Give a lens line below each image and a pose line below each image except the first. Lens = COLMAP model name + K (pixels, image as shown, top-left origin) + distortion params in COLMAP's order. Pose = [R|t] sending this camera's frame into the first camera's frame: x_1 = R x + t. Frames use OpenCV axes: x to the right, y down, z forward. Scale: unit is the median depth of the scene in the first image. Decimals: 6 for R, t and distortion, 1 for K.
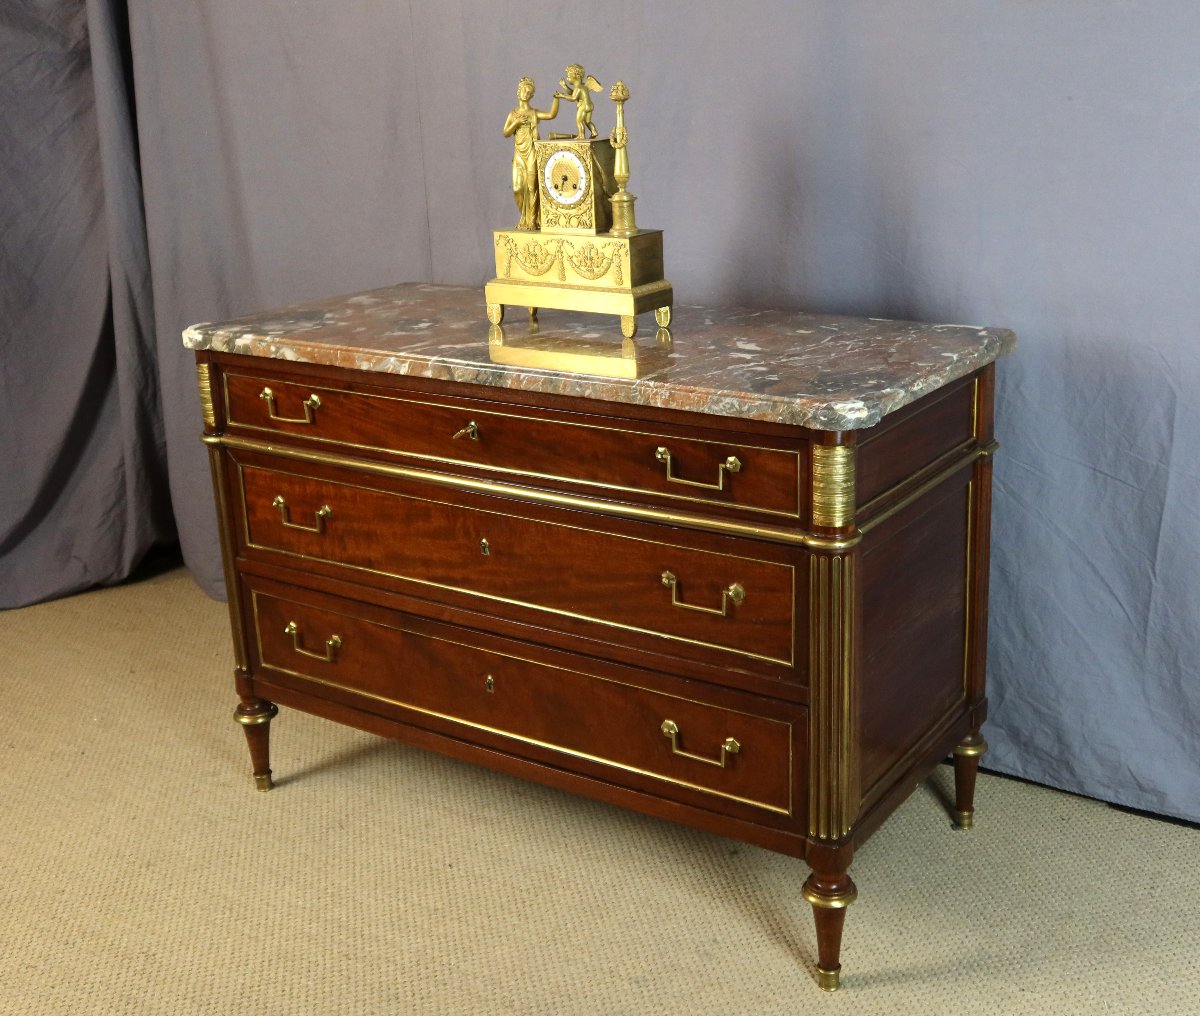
lens RADIAL K [[1426.9, 0, 700.6], [0, 1426.9, 486.6], [0, 0, 1]] dist [-0.009487, 0.000000]
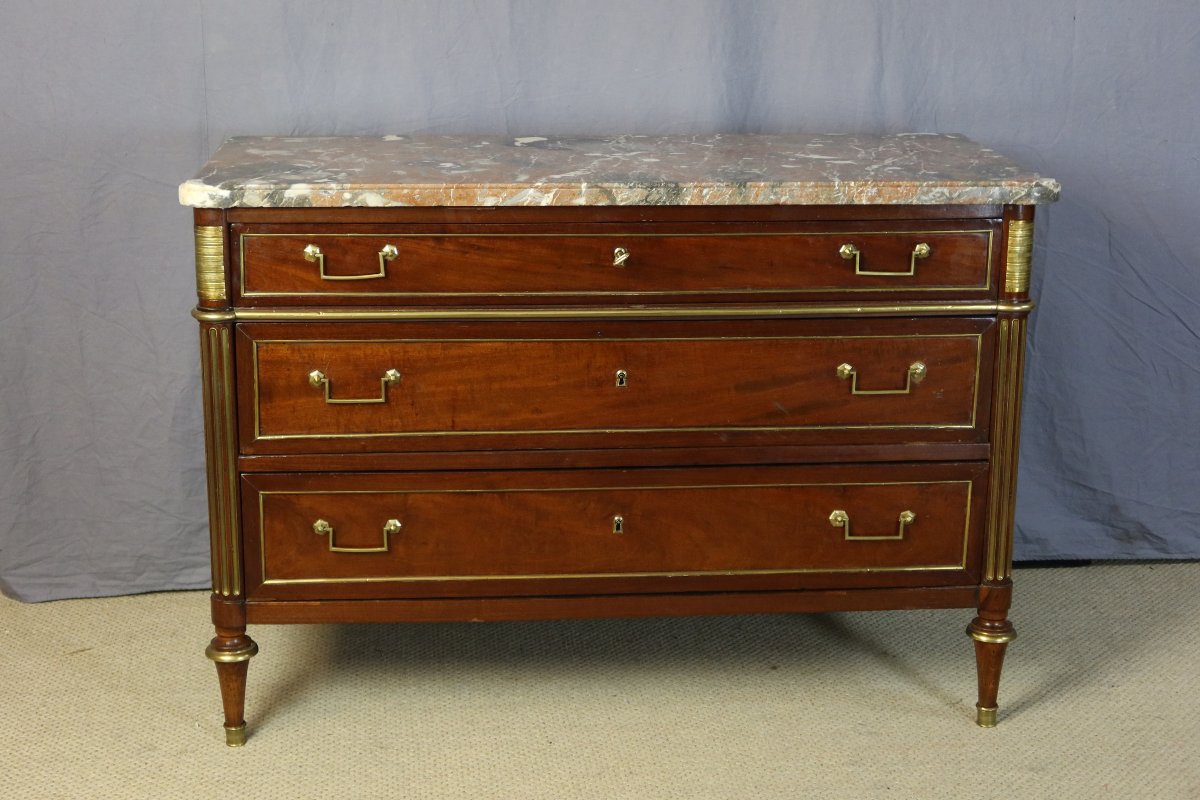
lens RADIAL K [[1891.3, 0, 600.4], [0, 1891.3, 380.4], [0, 0, 1]] dist [-0.000144, 0.000000]
pose [[0.807729, -0.119034, 0.577412, -0.888824], [0.145399, 0.989373, 0.000564, 0.040205], [-0.571343, 0.083500, 0.816453, -0.042664]]
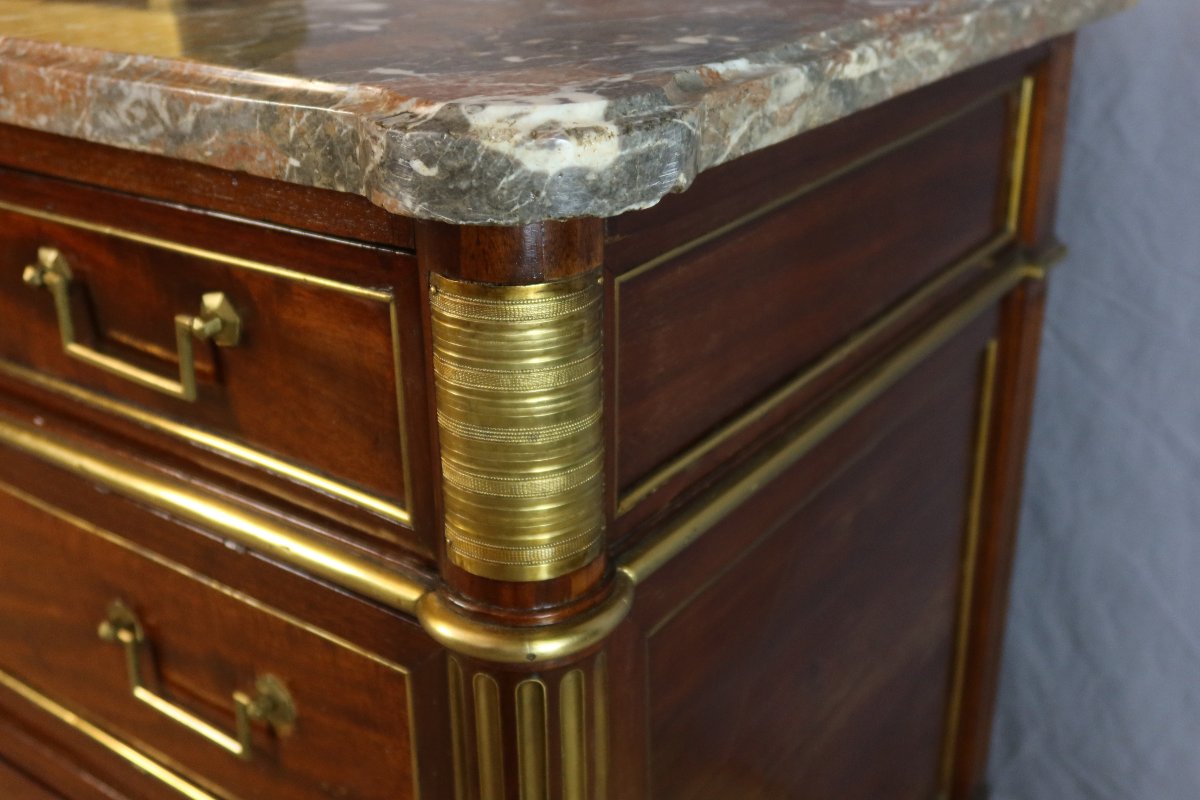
lens RADIAL K [[1301.7, 0, 608.4], [0, 1301.7, 385.0], [0, 0, 1]] dist [-0.006260, 0.000000]
pose [[0.997814, 0.036665, -0.054975, 0.101359], [-0.030224, 0.993052, 0.113728, -0.030040], [0.058763, -0.111818, 0.991990, 0.627242]]
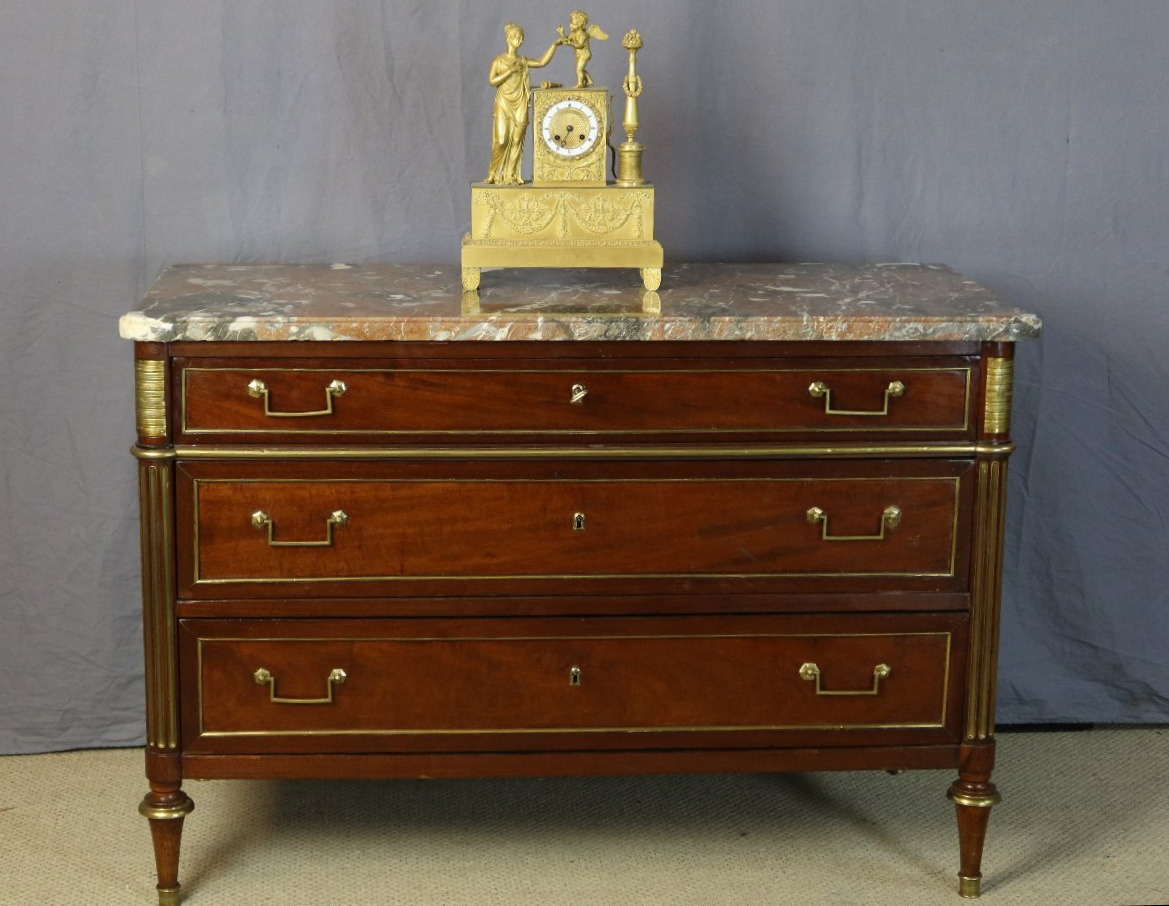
lens RADIAL K [[2208.8, 0, 530.7], [0, 2208.8, 430.1], [0, 0, 1]] dist [-0.005627, 0.000000]
pose [[0.819831, -0.088443, 0.565734, -0.961239], [0.139442, 0.989093, -0.047444, 0.046507], [-0.555367, 0.117783, 0.823222, -0.163521]]
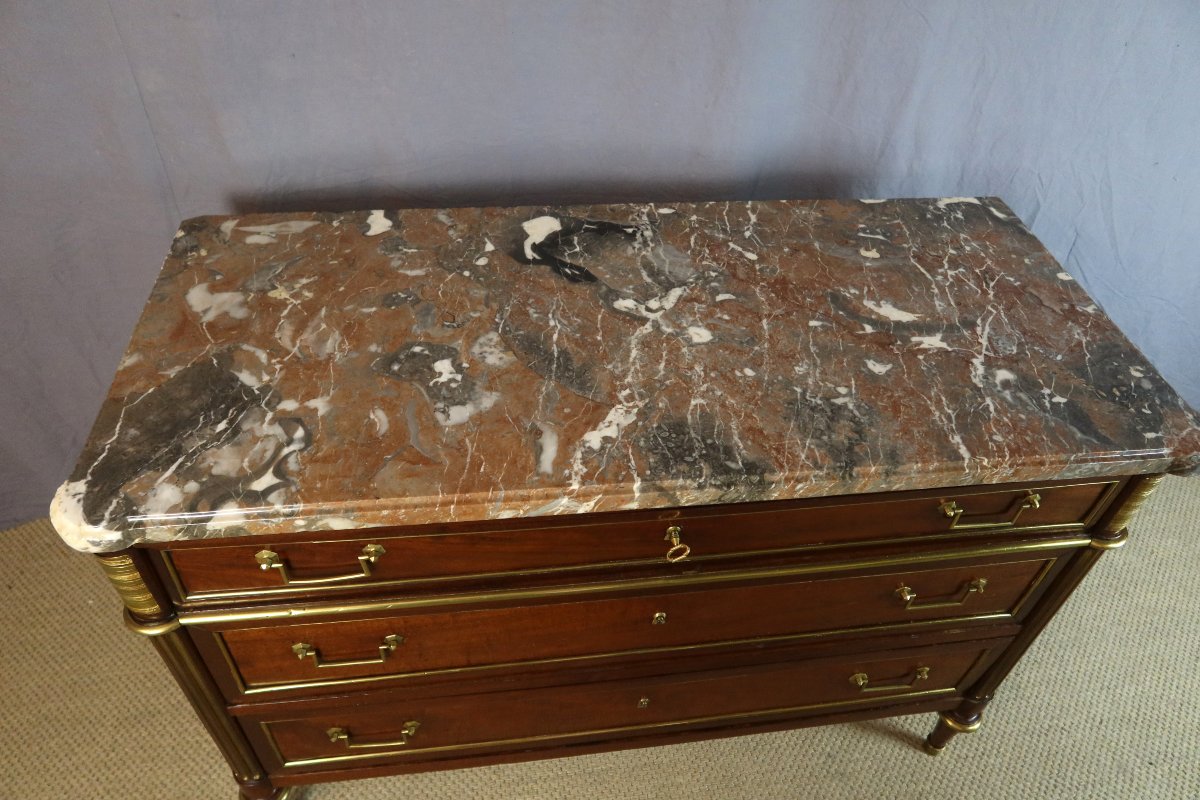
lens RADIAL K [[820.8, 0, 600.9], [0, 820.8, 397.2], [0, 0, 1]] dist [-0.028085, 0.005772]
pose [[0.767894, -0.391053, 0.507362, -0.367626], [0.115732, 0.863699, 0.490541, -0.309488], [-0.630035, -0.317965, 0.708487, 0.703331]]
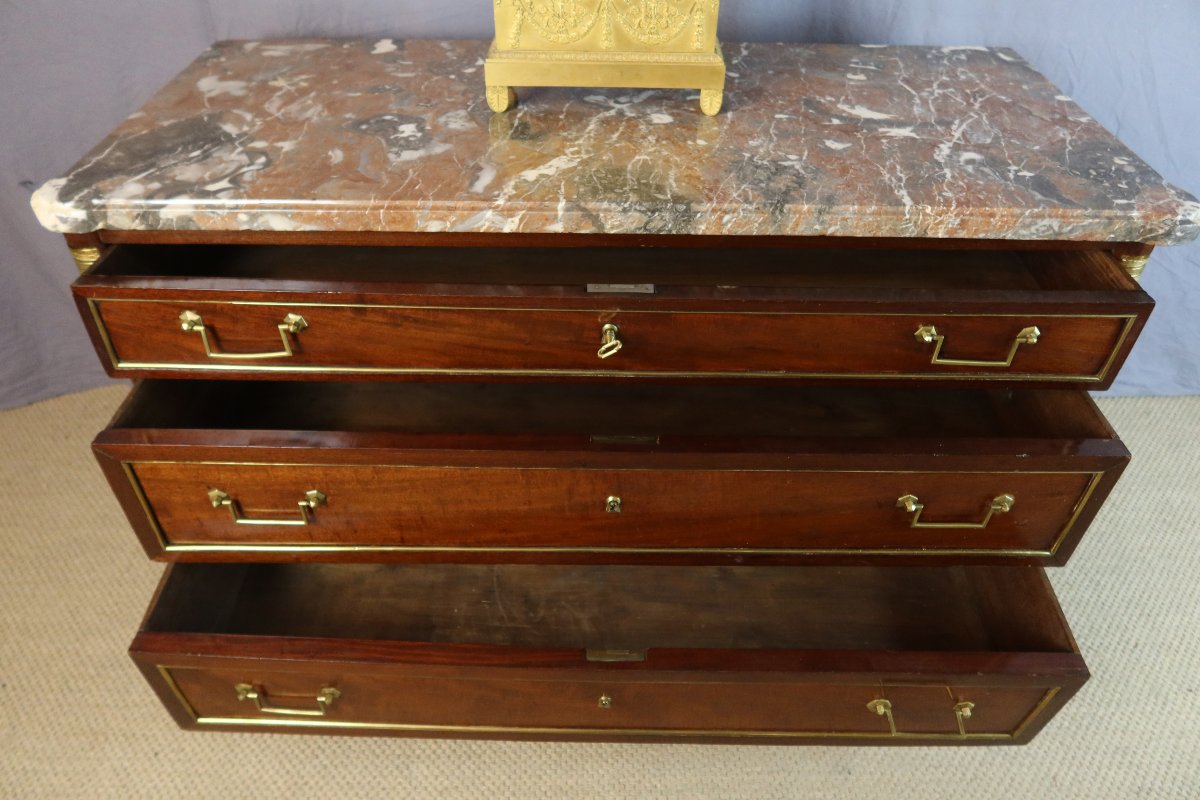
lens RADIAL K [[820.8, 0, 600.5], [0, 820.8, 397.5], [0, 0, 1]] dist [-0.028085, 0.005772]
pose [[0.847519, -0.315672, 0.426687, -0.356479], [0.123498, 0.899131, 0.419894, -0.164110], [-0.516197, -0.303173, 0.801016, 0.600916]]
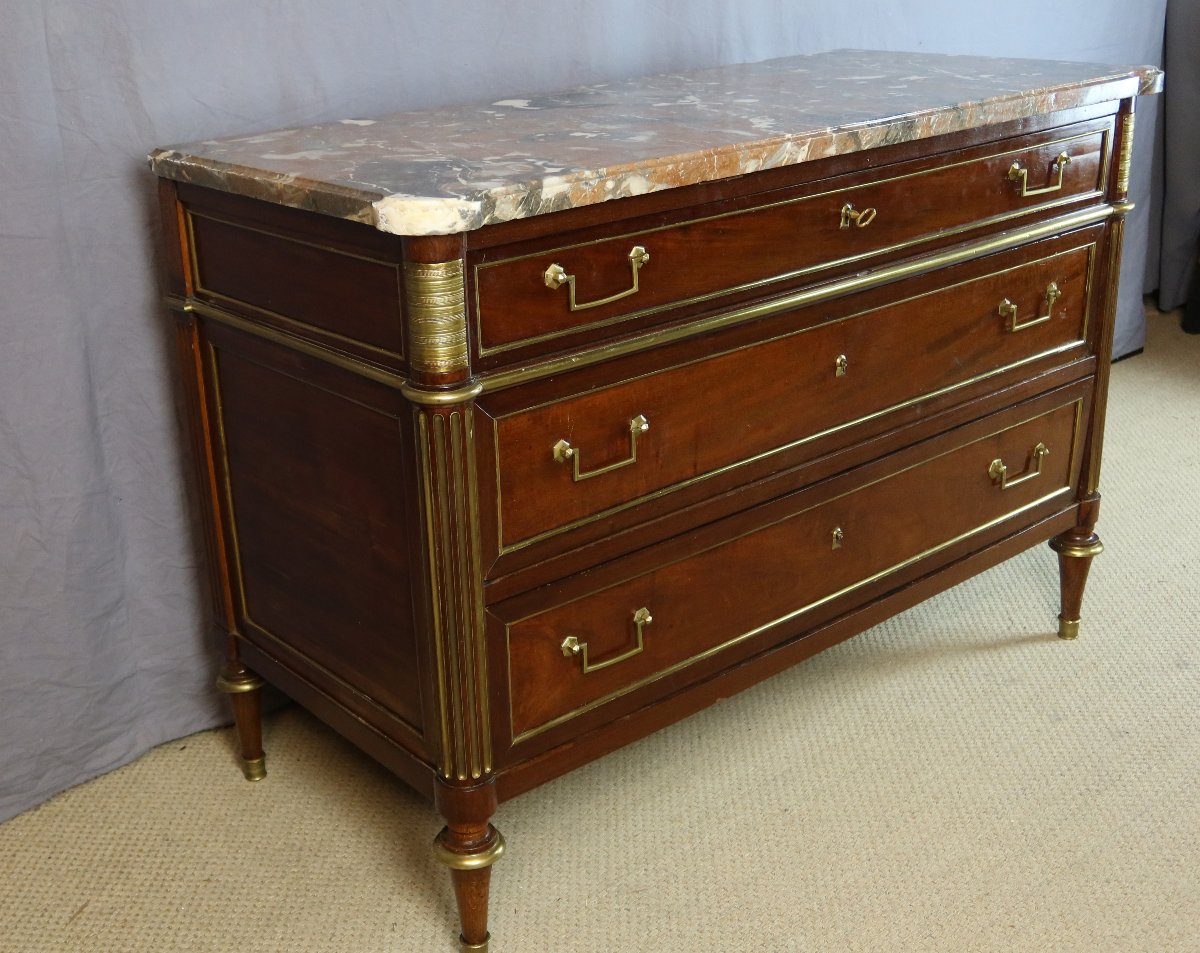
lens RADIAL K [[1490.6, 0, 491.8], [0, 1490.6, 465.0], [0, 0, 1]] dist [0.003227, 0.000000]
pose [[0.344558, -0.320798, 0.882252, -0.953067], [0.306647, 0.926709, 0.217205, -0.144097], [-0.887270, 0.195700, 0.417677, 0.819546]]
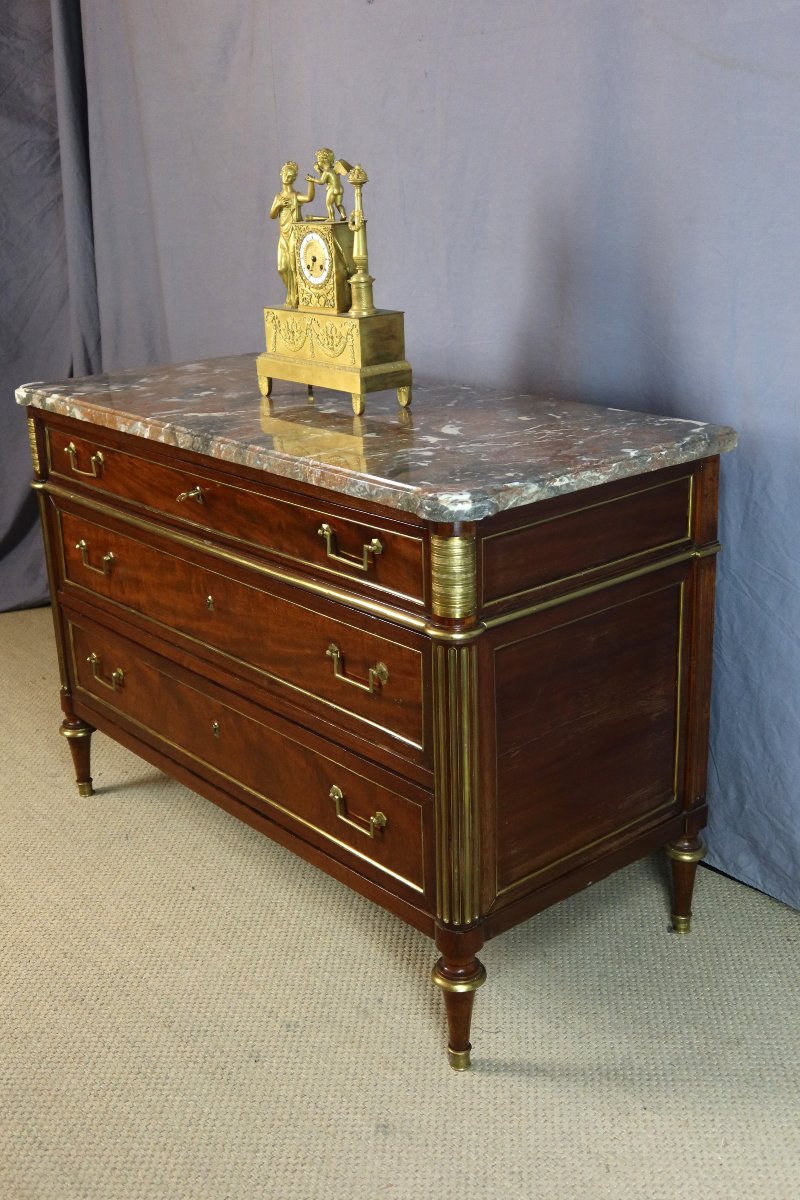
lens RADIAL K [[1301.7, 0, 410.1], [0, 1301.7, 594.0], [0, 0, 1]] dist [-0.006260, 0.000000]
pose [[0.953112, 0.092241, -0.288216, 0.269608], [-0.080468, 0.995376, 0.052459, -0.027677], [0.291722, -0.026807, 0.956127, 0.102673]]
